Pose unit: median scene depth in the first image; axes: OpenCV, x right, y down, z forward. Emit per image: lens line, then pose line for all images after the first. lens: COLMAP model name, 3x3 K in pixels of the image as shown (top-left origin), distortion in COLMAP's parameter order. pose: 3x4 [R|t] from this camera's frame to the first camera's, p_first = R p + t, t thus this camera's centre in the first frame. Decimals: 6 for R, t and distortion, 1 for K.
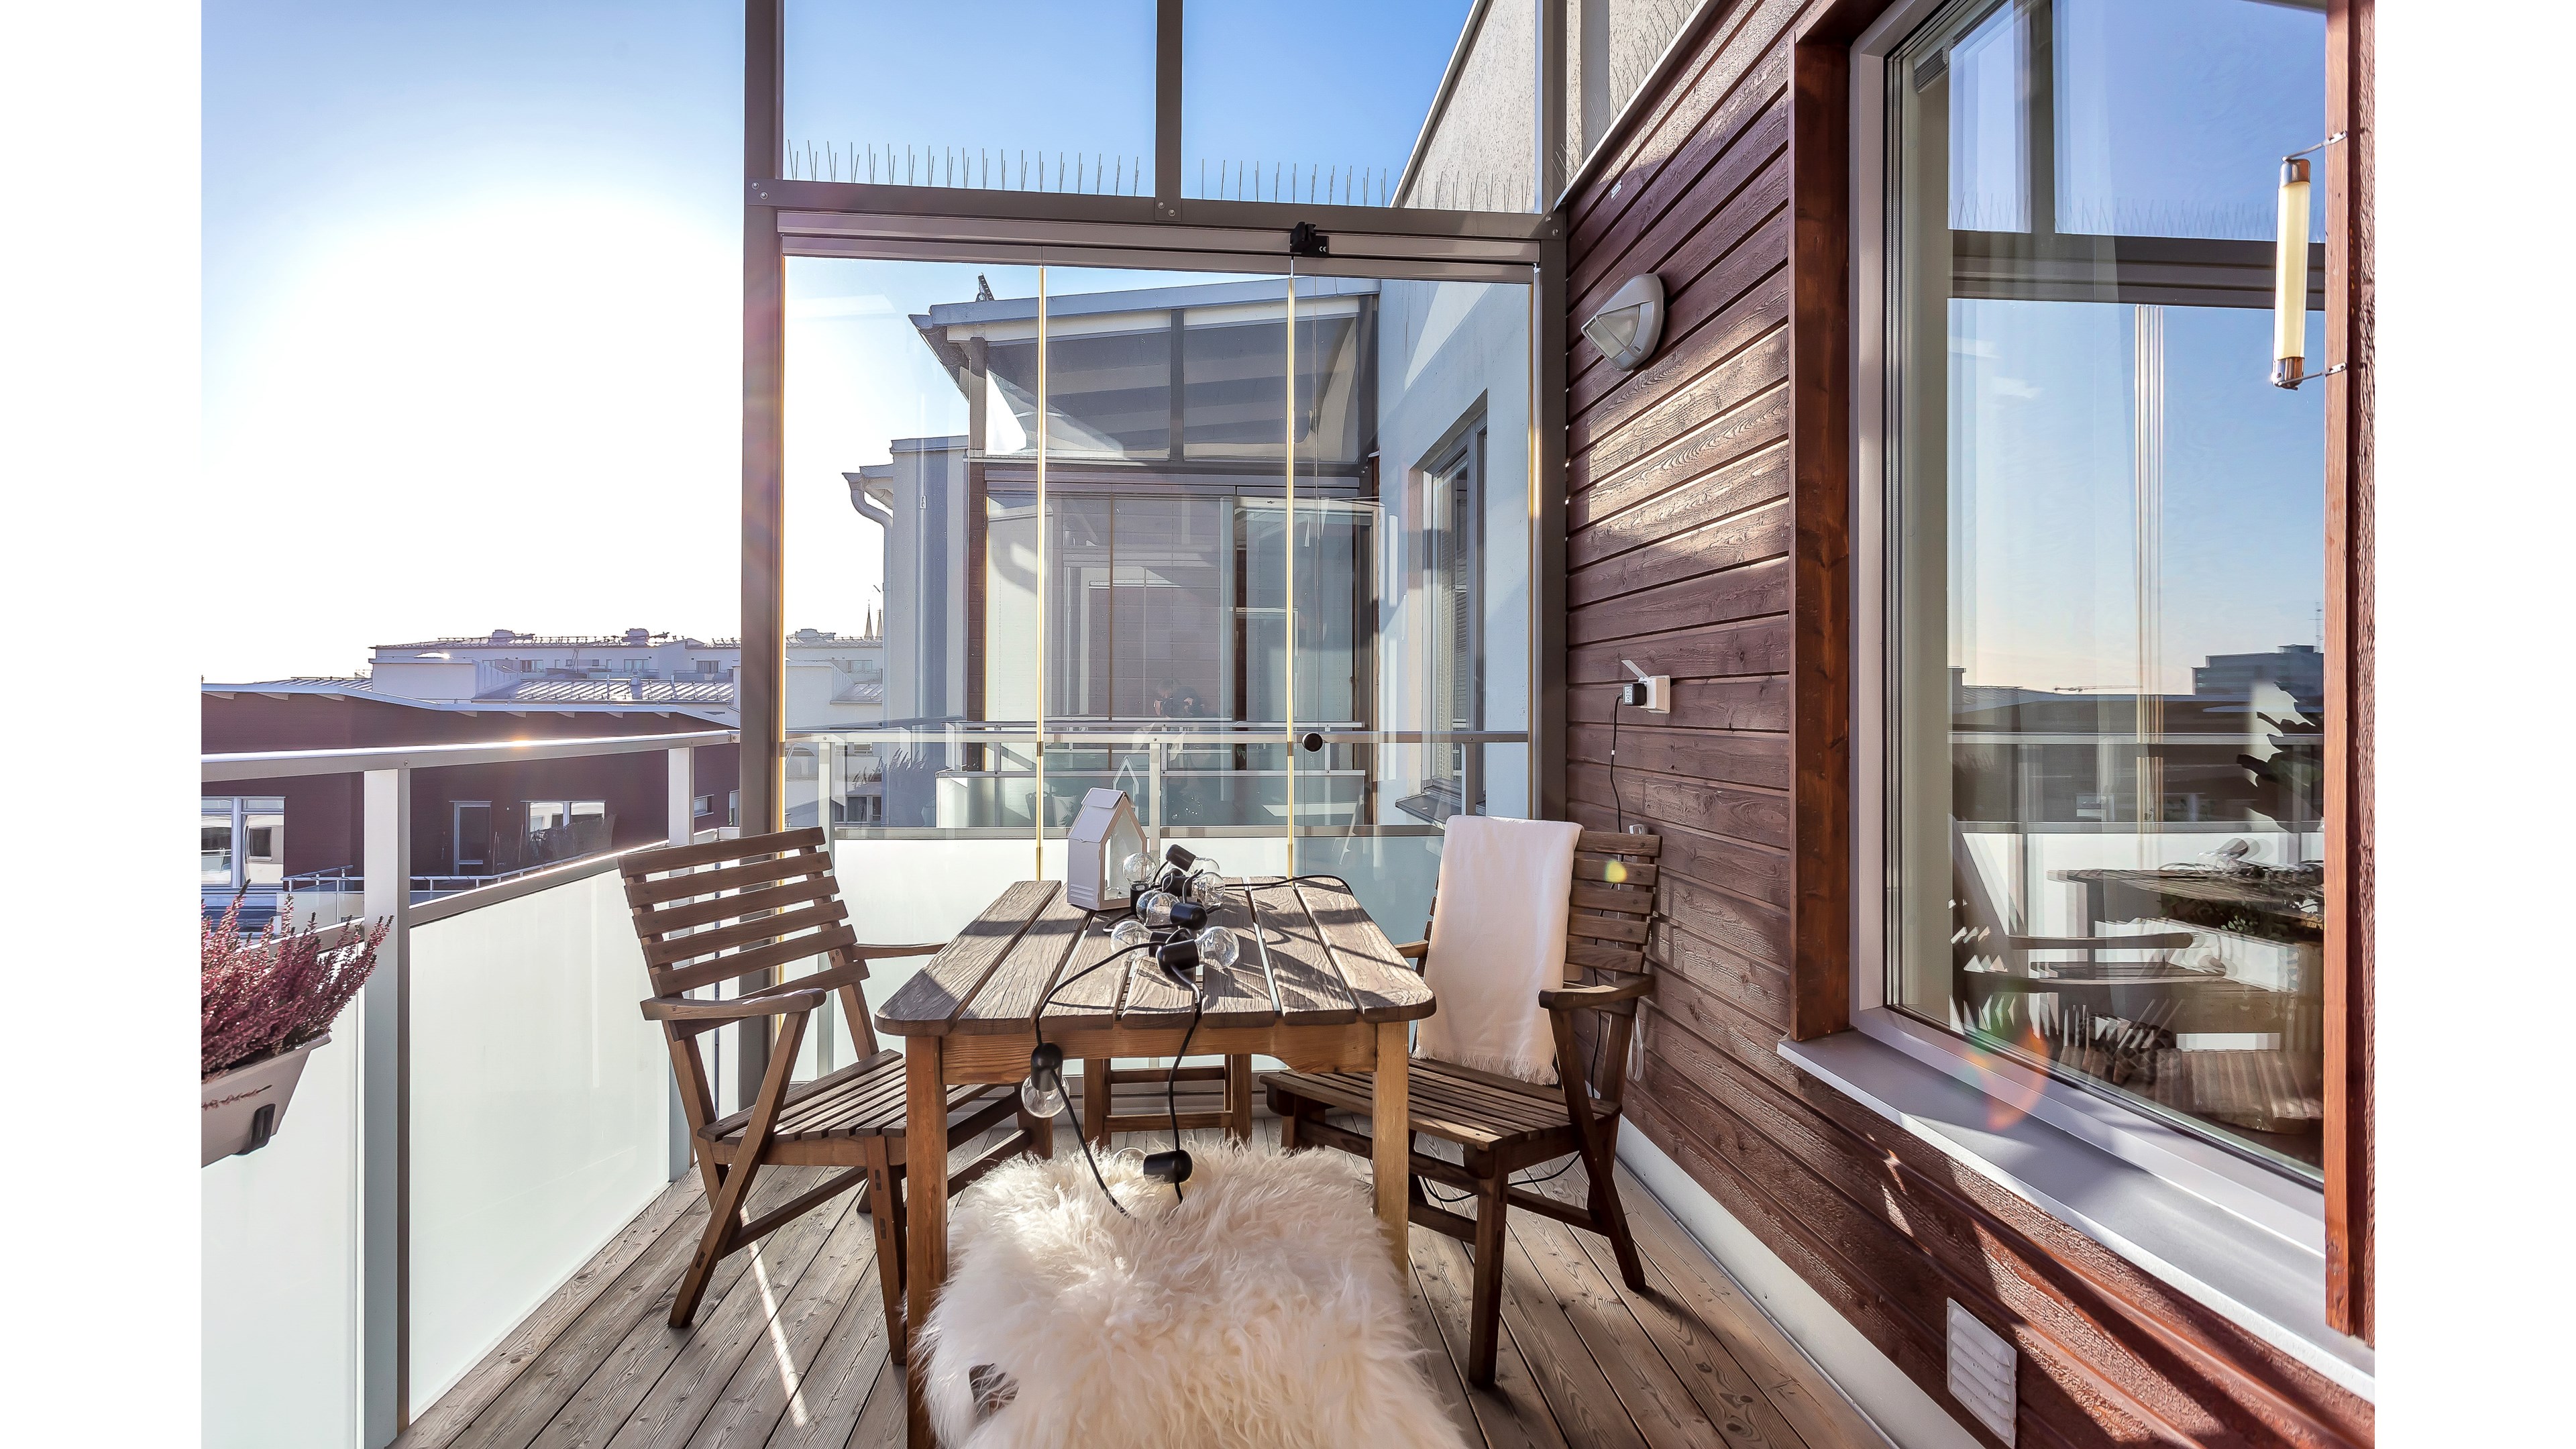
lens RADIAL K [[1196.7, 0, 1298.7], [0, 1196.7, 714.3], [0, 0, 1]] dist [0.000503, 0.000171]
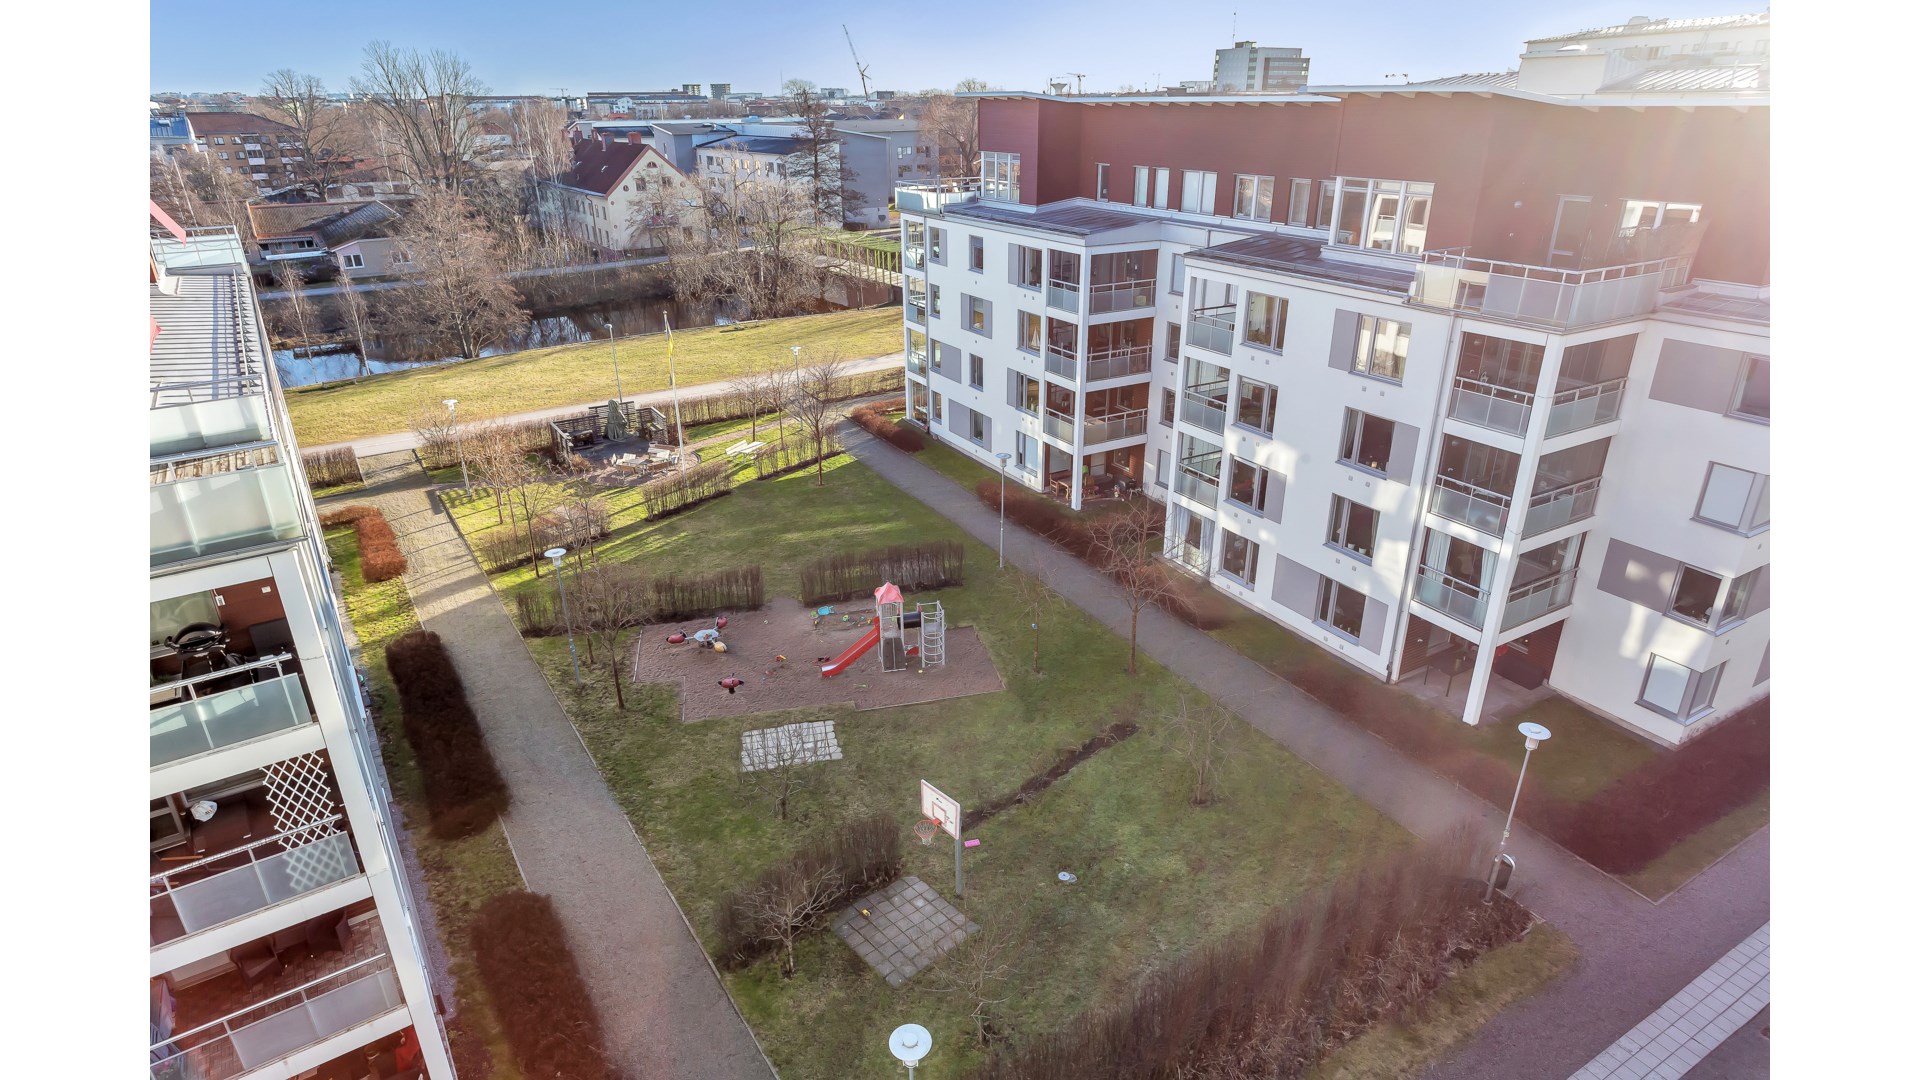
lens RADIAL K [[997.7, 0, 954.3], [0, 997.7, 535.7], [0, 0, 1]] dist [-0.001930, 0.001238]
pose [[0.422673, 0.352297, -0.835006, -0.069929], [0.011674, 0.919160, 0.393712, -0.008451], [0.906207, -0.176159, 0.384391, 0.091595]]
